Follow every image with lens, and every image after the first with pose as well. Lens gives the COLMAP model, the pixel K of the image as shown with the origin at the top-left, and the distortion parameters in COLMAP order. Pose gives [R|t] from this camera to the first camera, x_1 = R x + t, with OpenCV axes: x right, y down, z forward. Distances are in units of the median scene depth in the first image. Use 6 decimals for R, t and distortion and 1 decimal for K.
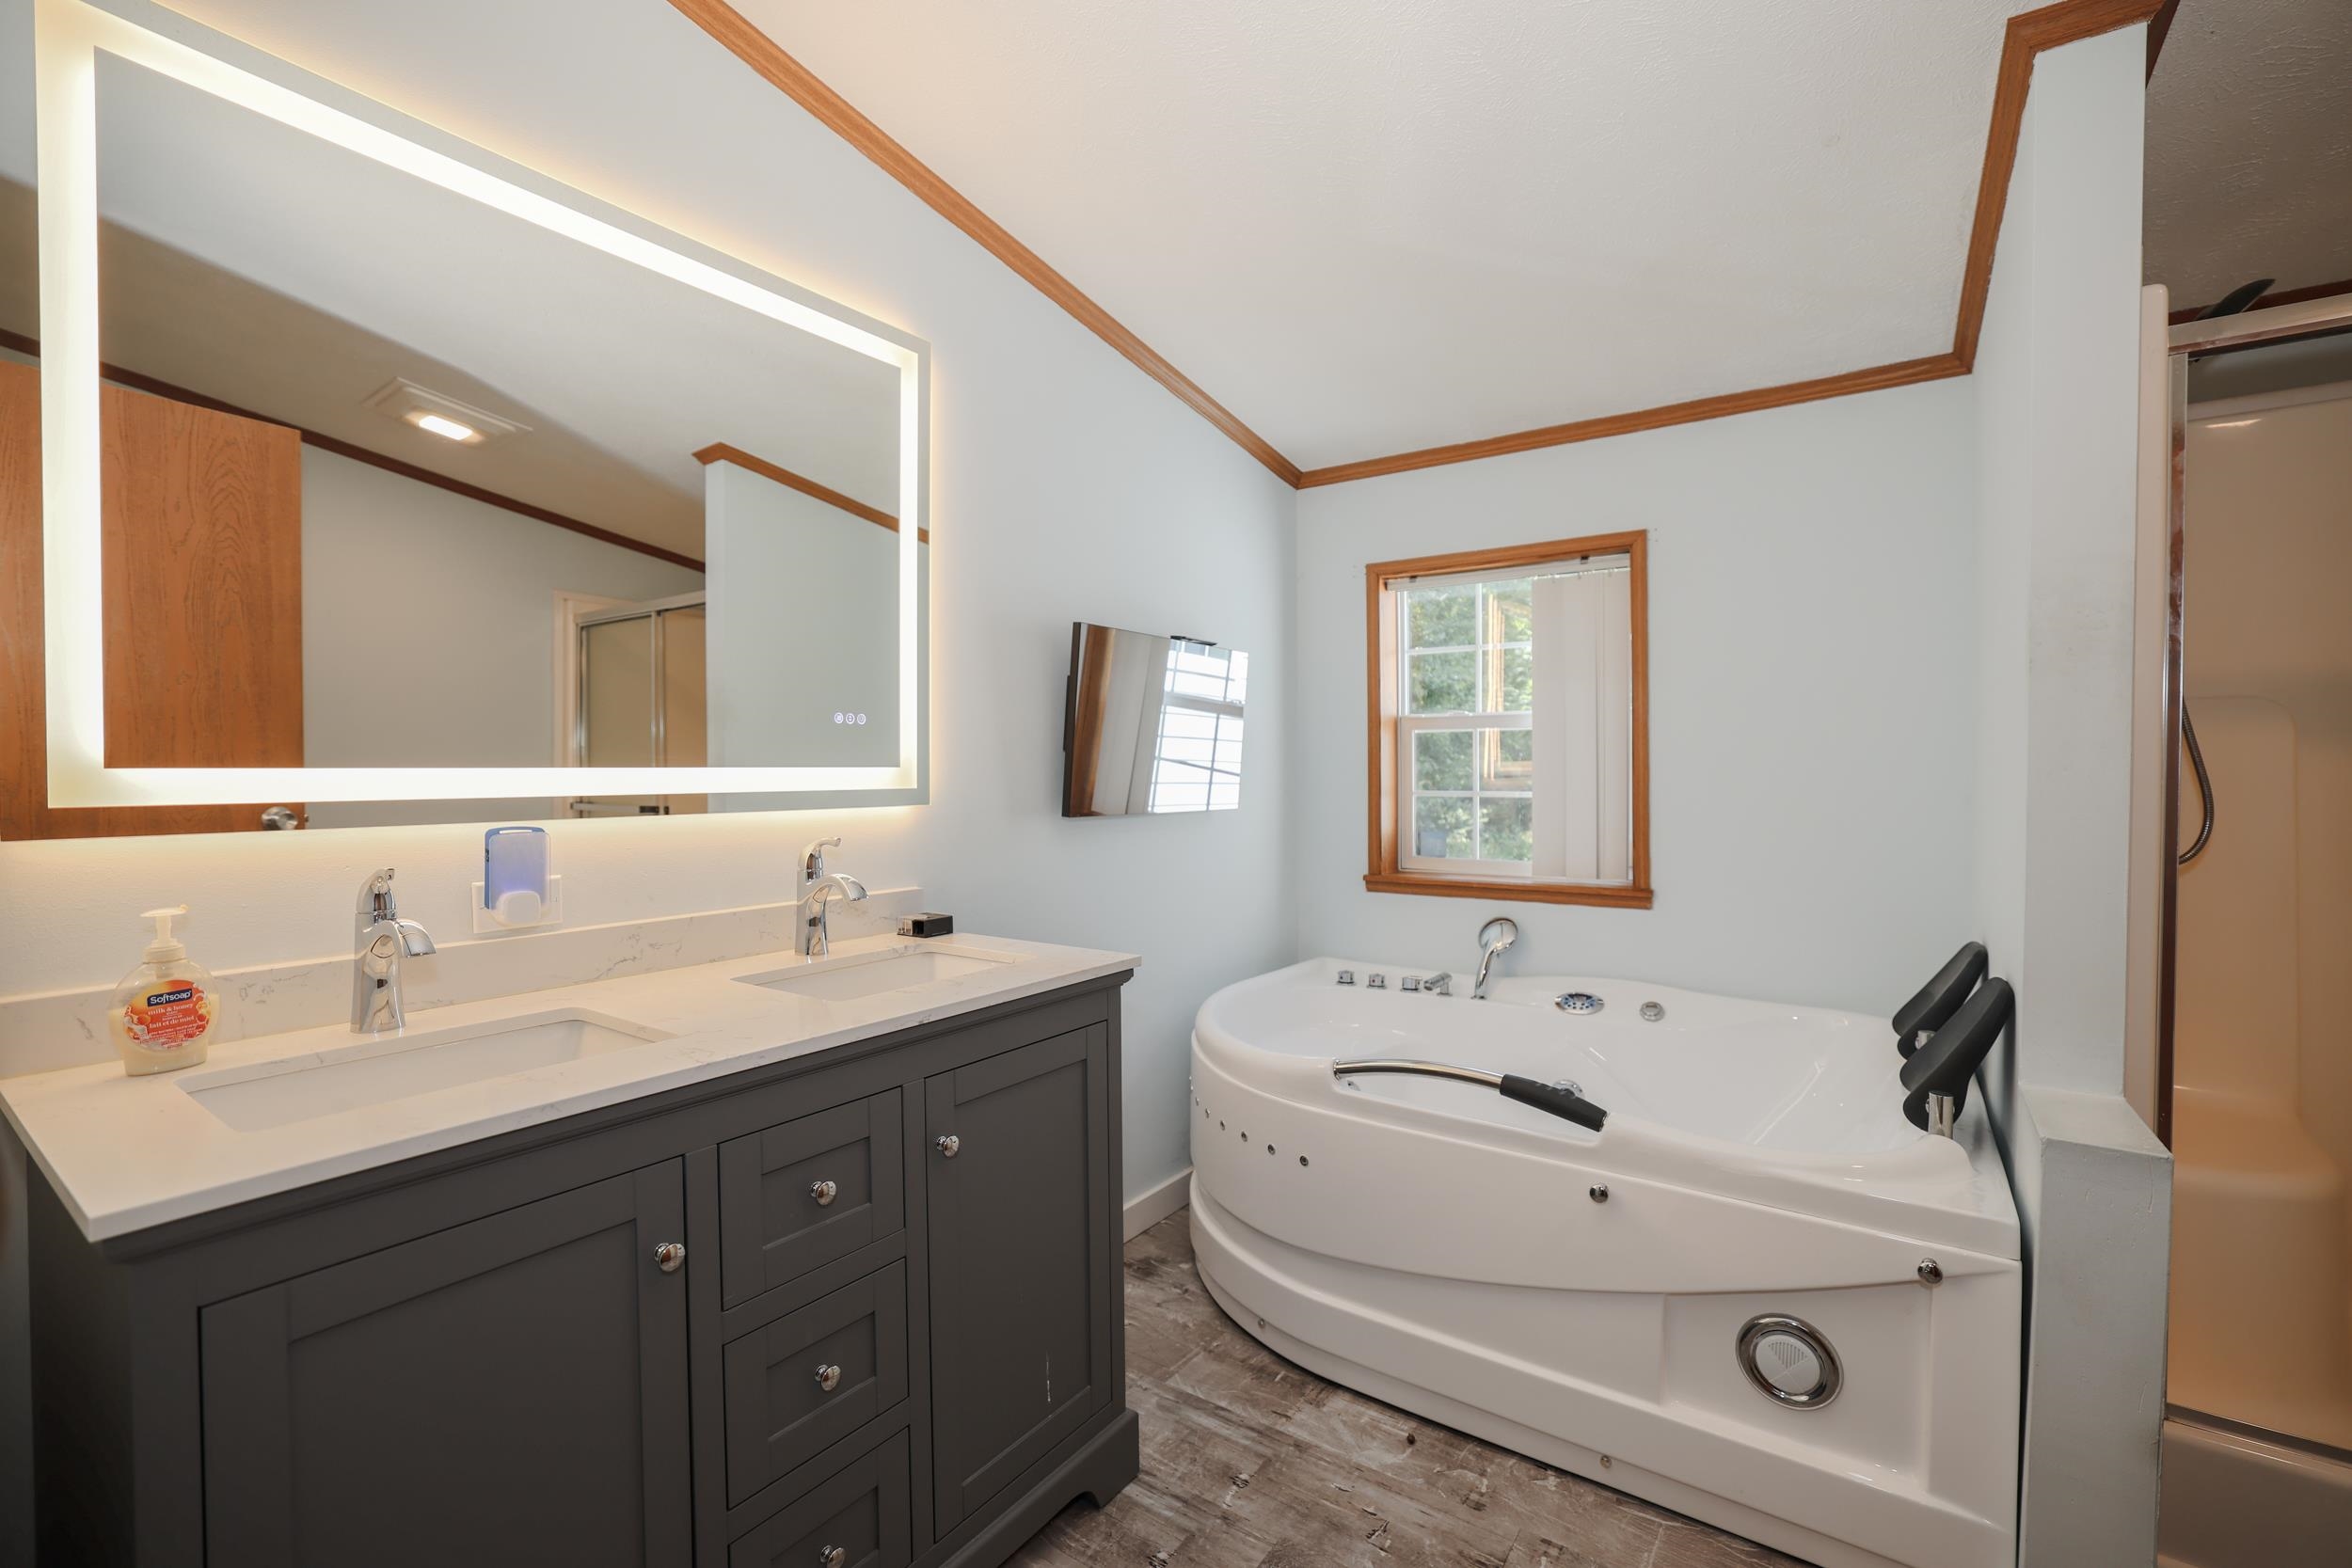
lens RADIAL K [[1025.4, 0, 1177.9], [0, 1025.4, 807.4], [0, 0, 1]] dist [-0.032915, 0.007152]
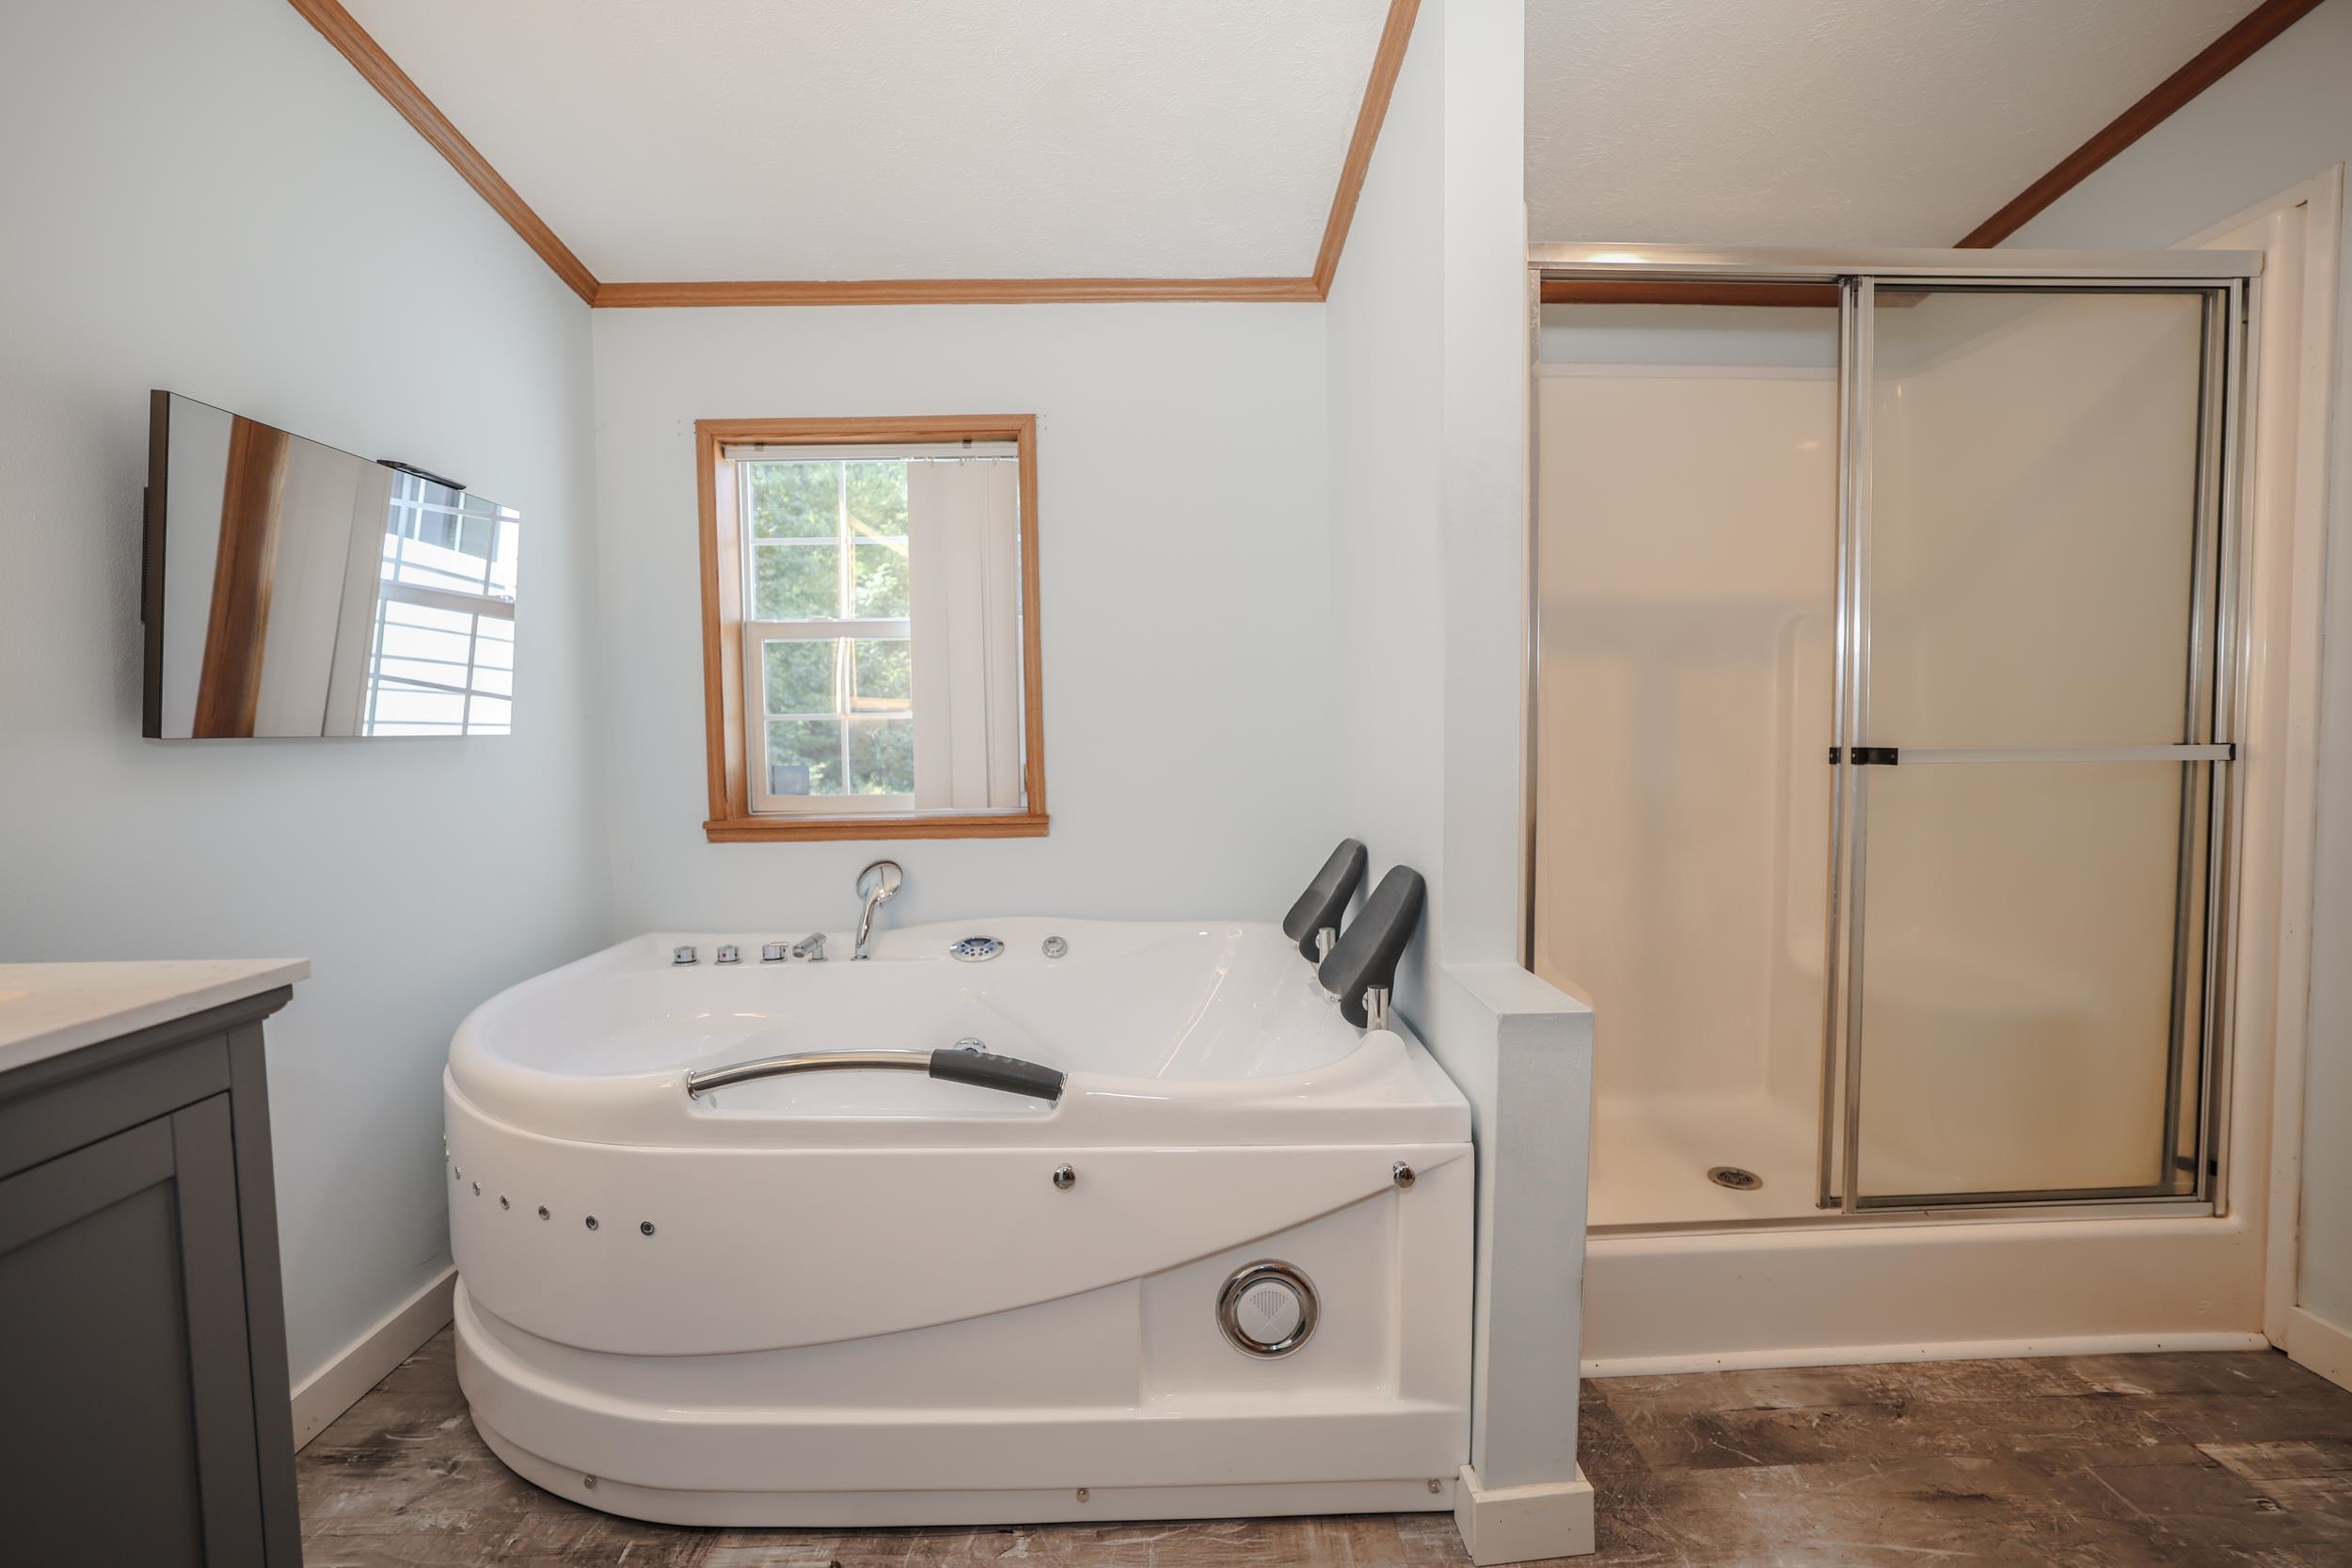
lens RADIAL K [[1025.4, 0, 1192.3], [0, 1025.4, 775.0], [0, 0, 1]] dist [-0.032915, 0.007152]
pose [[0.796759, -0.034609, 0.603306, 0.014539], [0.029977, 0.999393, 0.017741, 0.036848], [-0.603554, 0.003950, 0.797312, 0.207386]]
